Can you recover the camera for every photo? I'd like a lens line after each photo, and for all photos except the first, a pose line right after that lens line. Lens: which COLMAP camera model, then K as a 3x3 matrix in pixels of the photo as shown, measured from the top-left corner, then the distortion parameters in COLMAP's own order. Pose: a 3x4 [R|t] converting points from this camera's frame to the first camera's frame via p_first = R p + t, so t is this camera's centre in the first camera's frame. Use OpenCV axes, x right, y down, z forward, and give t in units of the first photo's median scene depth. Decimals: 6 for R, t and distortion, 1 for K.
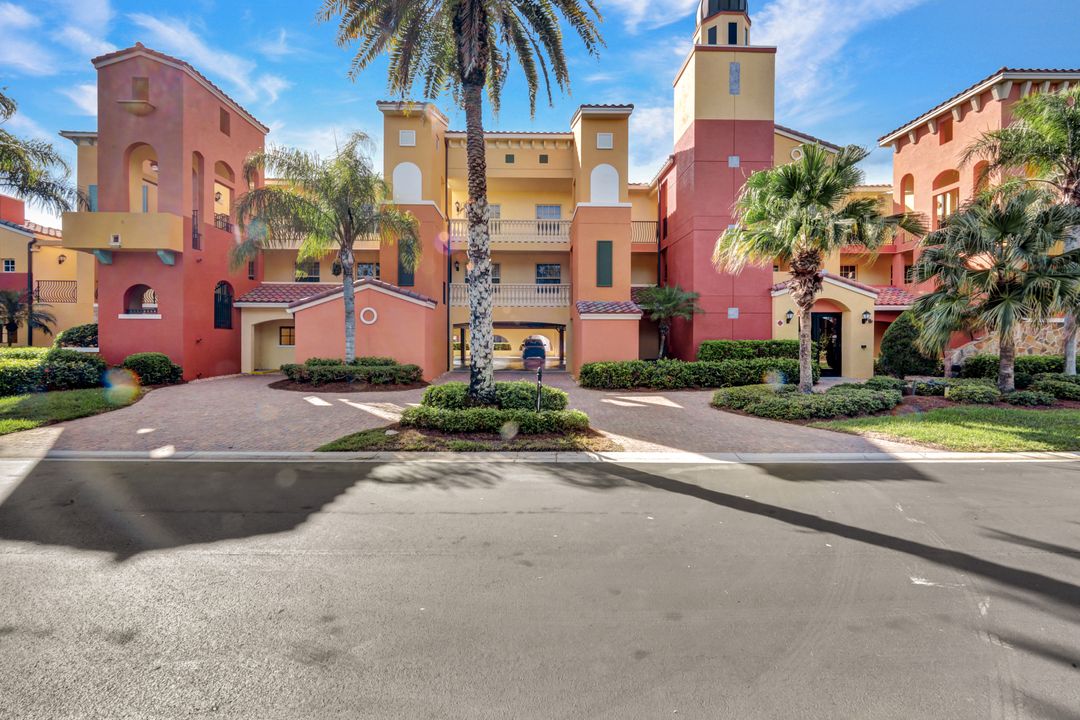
lens RADIAL K [[447.9, 0, 537.5], [0, 447.9, 350.3], [0, 0, 1]] dist [-0.003257, -0.000147]
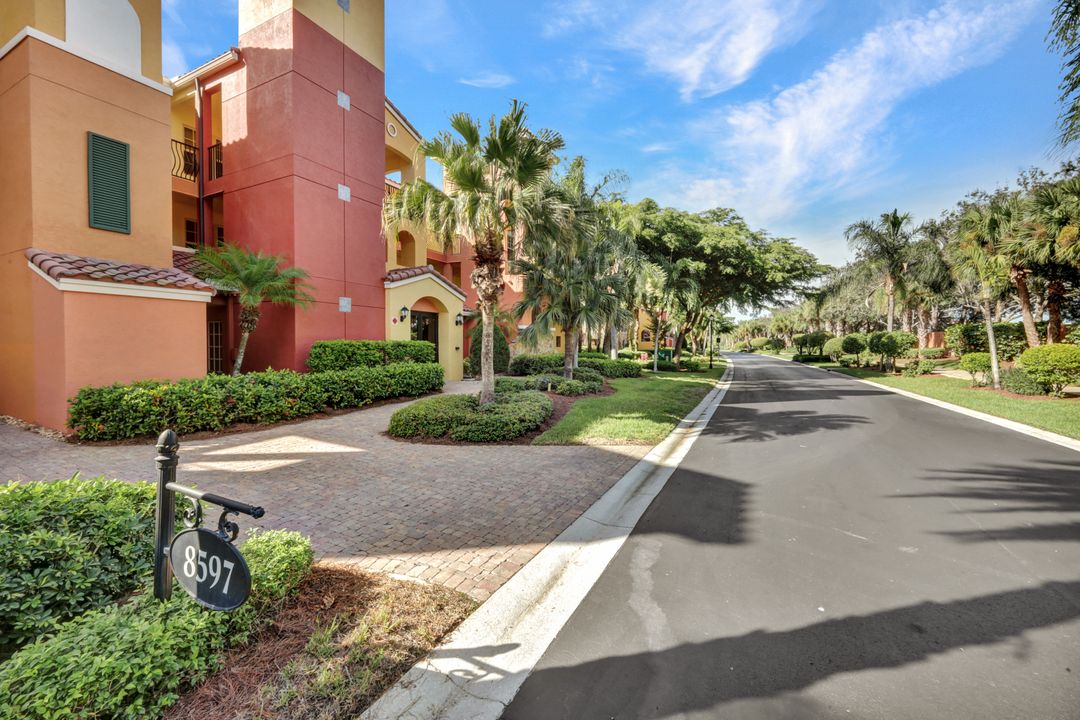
lens RADIAL K [[445.5, 0, 538.5], [0, 445.5, 355.0], [0, 0, 1]] dist [-0.000382, 0.000082]
pose [[0.470020, -0.019203, 0.882447, -0.069253], [0.016682, 0.999778, 0.012871, -0.003106], [-0.882498, 0.008671, 0.470236, 0.370535]]
